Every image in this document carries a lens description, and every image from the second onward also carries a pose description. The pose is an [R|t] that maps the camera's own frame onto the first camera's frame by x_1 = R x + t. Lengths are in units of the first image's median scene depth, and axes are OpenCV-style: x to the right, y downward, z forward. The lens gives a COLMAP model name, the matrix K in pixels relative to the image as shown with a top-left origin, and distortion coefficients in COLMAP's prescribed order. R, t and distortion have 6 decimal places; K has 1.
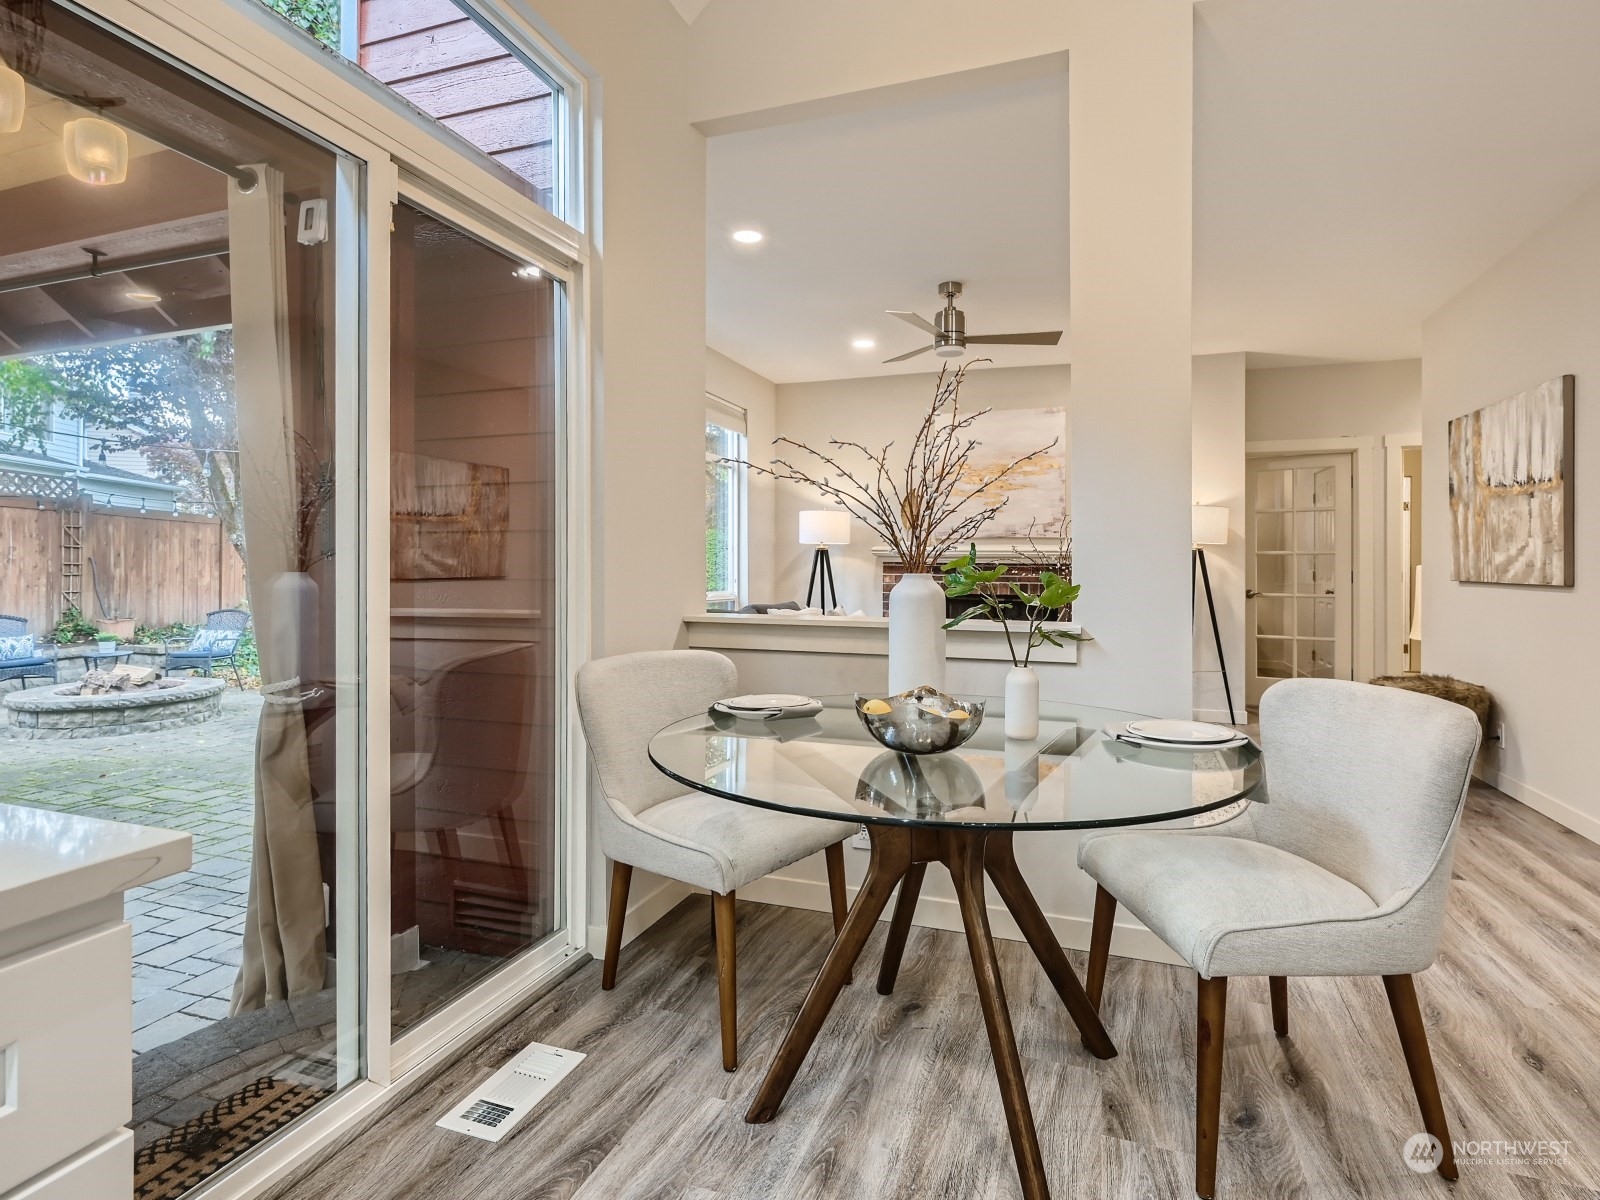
lens RADIAL K [[828.5, 0, 809.9], [0, 828.5, 579.8], [0, 0, 1]] dist [0.000594, -0.000324]
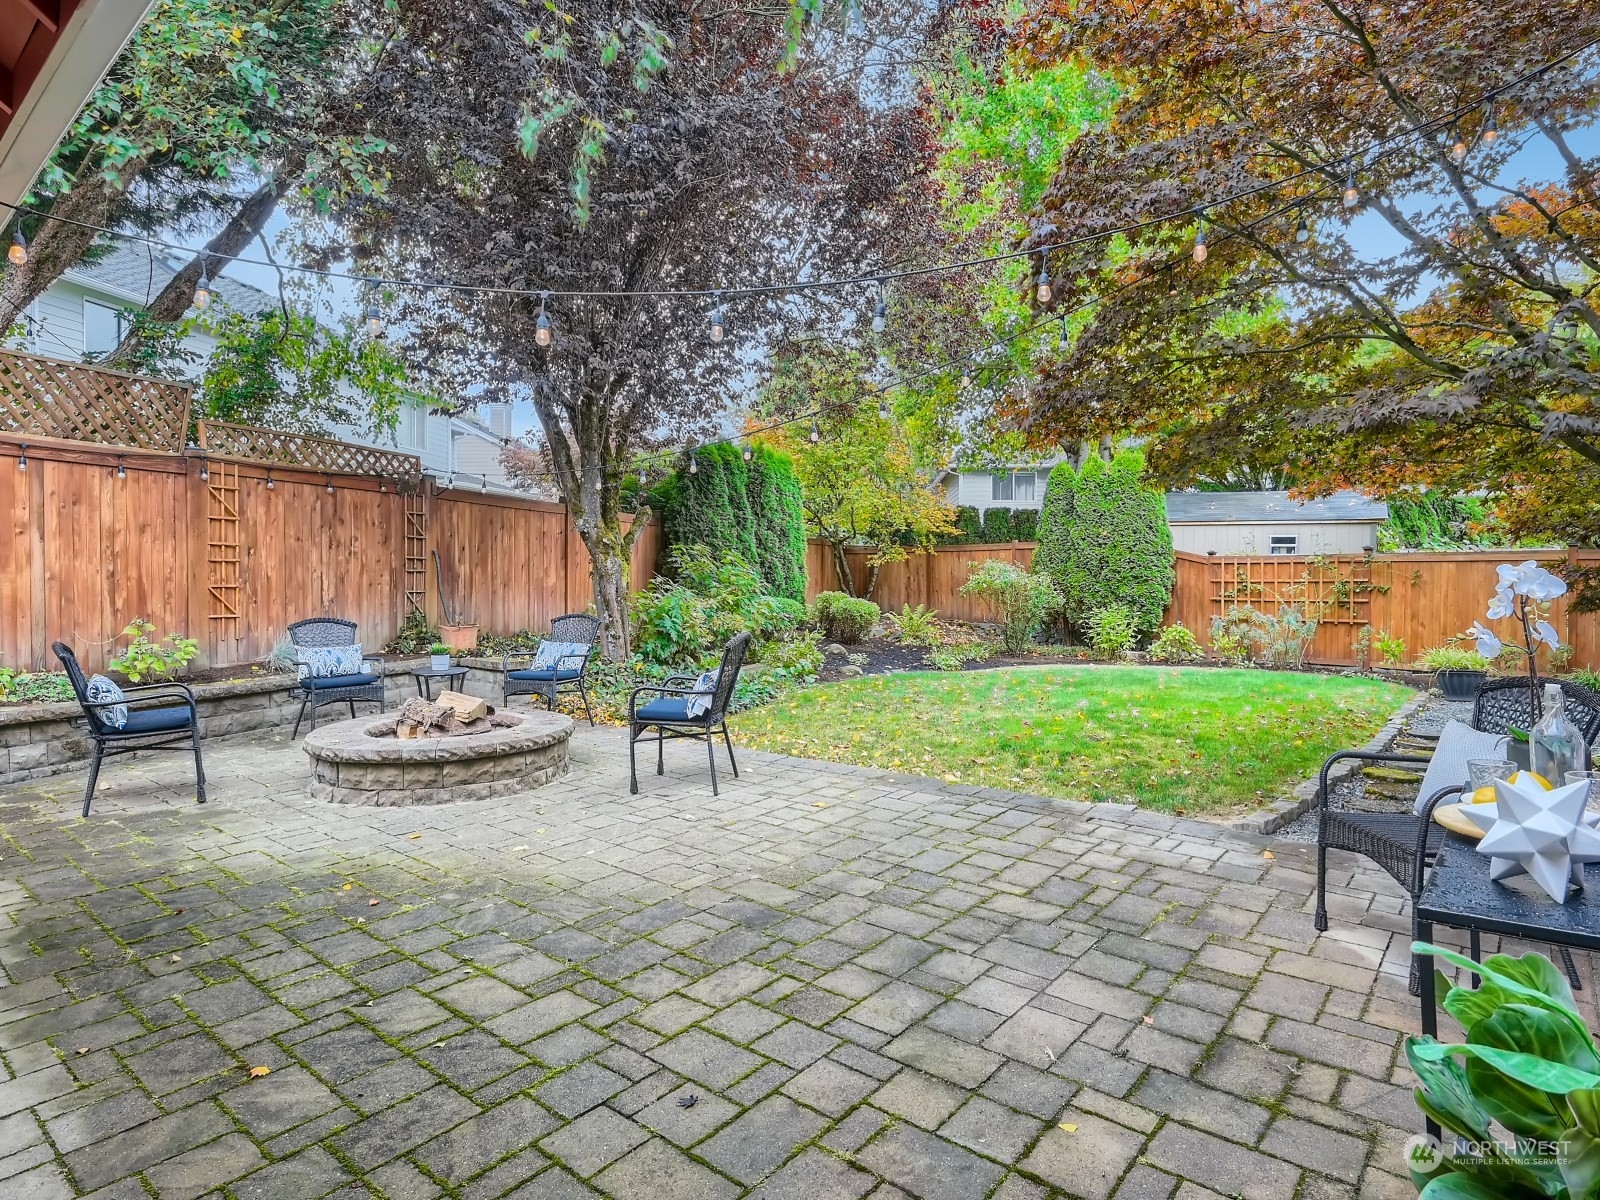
lens RADIAL K [[877.7, 0, 800.0], [0, 877.7, 600.0], [0, 0, 1]] dist [-0.002402, -0.000230]
pose [[0.936986, 0.002623, -0.349356, -0.271595], [0.000881, 0.999951, 0.009872, 0.017491], [0.349365, -0.009558, 0.936938, 0.379778]]
